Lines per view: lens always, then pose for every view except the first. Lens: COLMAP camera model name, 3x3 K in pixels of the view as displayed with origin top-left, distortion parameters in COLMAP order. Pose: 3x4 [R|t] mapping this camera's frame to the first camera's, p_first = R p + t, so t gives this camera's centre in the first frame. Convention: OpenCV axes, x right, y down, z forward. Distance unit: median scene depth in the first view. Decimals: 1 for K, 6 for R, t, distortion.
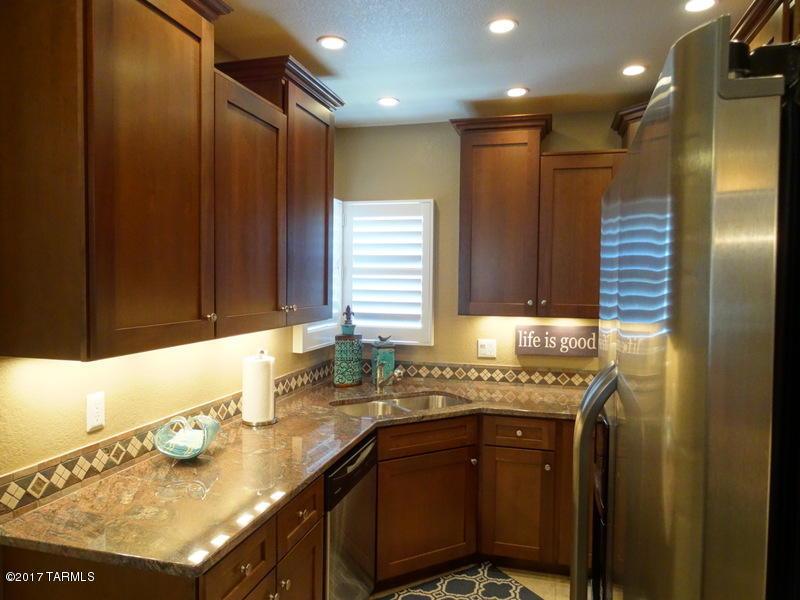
lens RADIAL K [[570.7, 0, 399.5], [0, 570.7, 303.7], [0, 0, 1]] dist [0.000064, -0.002685]
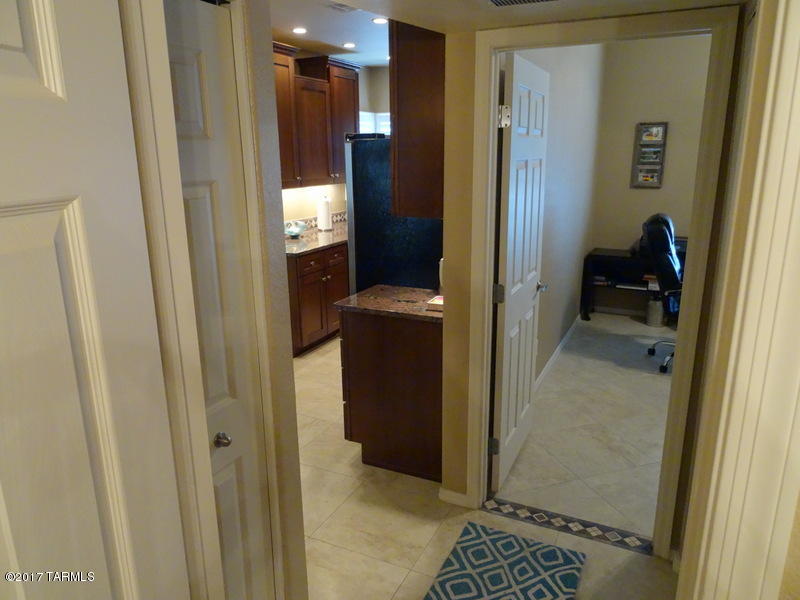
lens RADIAL K [[570.7, 0, 399.5], [0, 570.7, 303.7], [0, 0, 1]] dist [0.000064, -0.002685]
pose [[0.983380, 0.022708, -0.180134, 0.326297], [0.016809, 0.976500, 0.214860, 0.015730], [0.180780, -0.214316, 0.959889, -0.833129]]
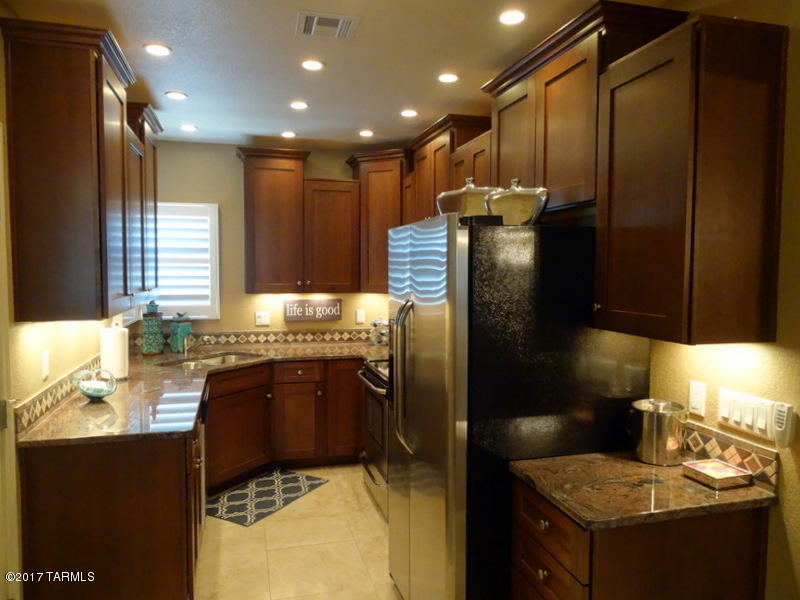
lens RADIAL K [[583.2, 0, 396.6], [0, 583.2, 303.2], [0, 0, 1]] dist [0.002388, -0.002307]
pose [[0.860281, -0.036670, 0.508500, -0.281517], [0.025509, 0.999257, 0.028905, 0.011744], [-0.509182, -0.011895, 0.860577, -0.346950]]
